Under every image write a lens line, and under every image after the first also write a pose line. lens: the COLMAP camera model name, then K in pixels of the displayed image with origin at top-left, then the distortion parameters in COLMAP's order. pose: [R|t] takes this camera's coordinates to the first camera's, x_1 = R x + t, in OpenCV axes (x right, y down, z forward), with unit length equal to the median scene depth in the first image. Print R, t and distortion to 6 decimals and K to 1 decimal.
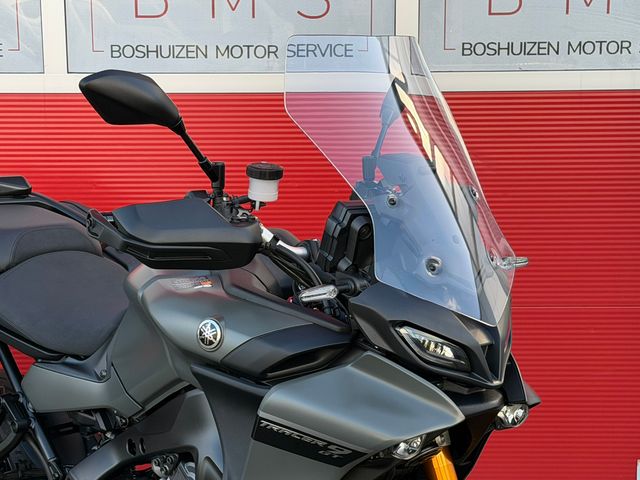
lens RADIAL K [[1394.5, 0, 309.2], [0, 1394.5, 244.7], [0, 0, 1]] dist [0.142823, 0.000000]
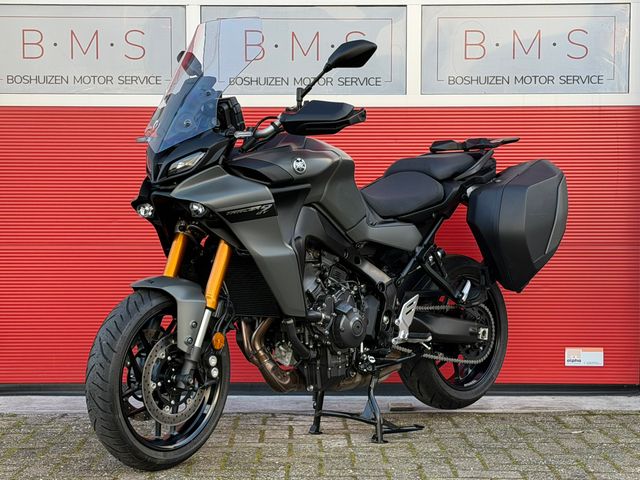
lens RADIAL K [[1394.5, 0, 316.4], [0, 1394.5, 245.3], [0, 0, 1]] dist [0.142823, 0.000000]
pose [[0.999952, 0.005951, -0.007838, -0.037871], [-0.006969, 0.990540, -0.137046, 0.364012], [0.006949, 0.137094, 0.990534, -0.756377]]
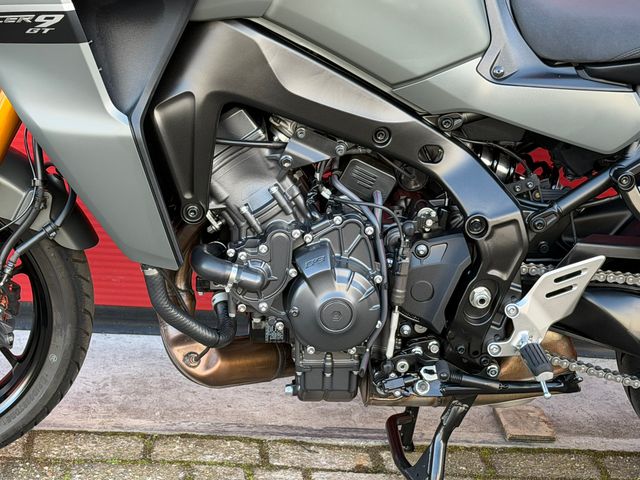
lens RADIAL K [[1394.5, 0, 315.0], [0, 1394.5, 261.3], [0, 0, 1]] dist [0.142823, 0.000000]
pose [[0.727584, 0.313390, -0.610252, 0.439052], [-0.203104, 0.948082, 0.244725, 0.021988], [0.655263, -0.054113, 0.753460, 0.372546]]
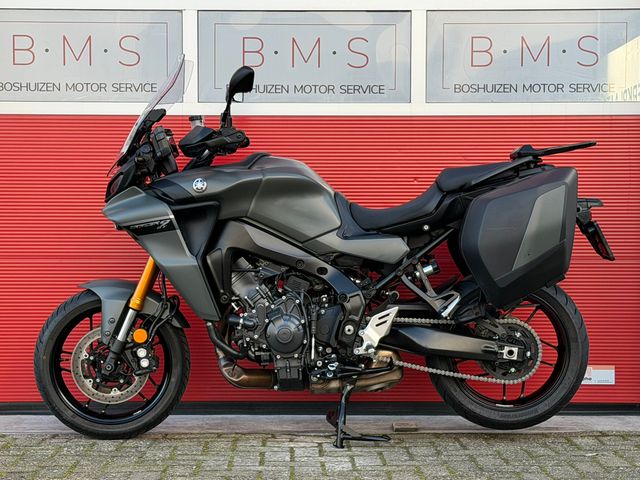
lens RADIAL K [[1394.5, 0, 319.0], [0, 1394.5, 238.4], [0, 0, 1]] dist [0.142823, 0.000000]
pose [[0.663951, 0.031958, -0.747093, 1.378229], [-0.119405, 0.990798, -0.063733, 0.216251], [0.738181, 0.131522, 0.661657, -0.239513]]
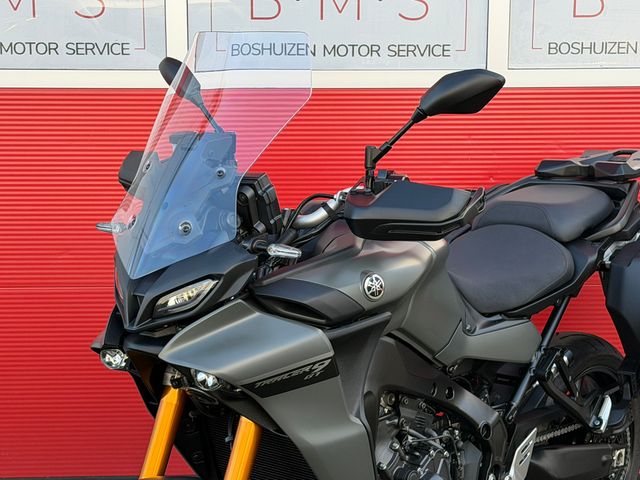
lens RADIAL K [[1394.5, 0, 314.5], [0, 1394.5, 251.8], [0, 0, 1]] dist [0.142823, 0.000000]
pose [[0.999822, 0.001034, 0.018860, -0.129455], [-0.000989, 0.999997, -0.002383, 0.030175], [-0.018863, 0.002363, 0.999819, -0.127309]]
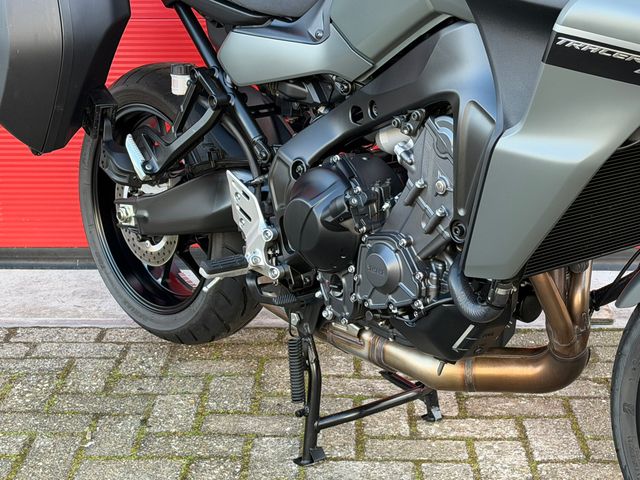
lens RADIAL K [[1394.5, 0, 309.8], [0, 1394.5, 255.9], [0, 0, 1]] dist [0.142823, 0.000000]
pose [[0.999004, 0.007385, -0.043998, -0.114134], [-0.001900, 0.992353, 0.123418, 0.121353], [0.044573, -0.123212, 0.991379, 0.131628]]
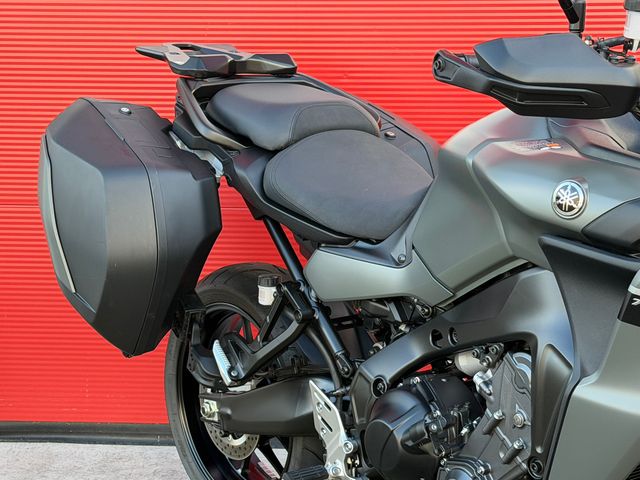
lens RADIAL K [[1394.5, 0, 324.4], [0, 1394.5, 255.9], [0, 0, 1]] dist [0.142823, 0.000000]
pose [[0.996177, 0.021608, -0.084640, -0.120794], [-0.018112, 0.998960, 0.041853, 0.053984], [0.085456, -0.040160, 0.995532, 0.103481]]
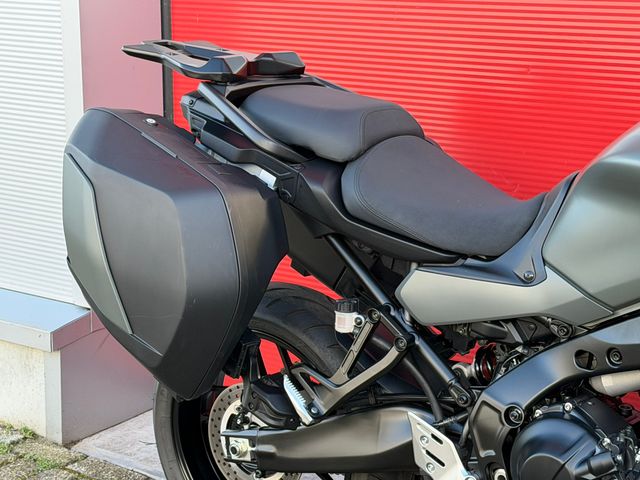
lens RADIAL K [[1394.5, 0, 314.5], [0, 1394.5, 244.0], [0, 0, 1]] dist [0.142823, 0.000000]
pose [[0.978086, -0.035128, 0.205218, -0.444014], [0.023972, 0.998109, 0.056596, 0.022890], [-0.206818, -0.050437, 0.977078, 0.210693]]
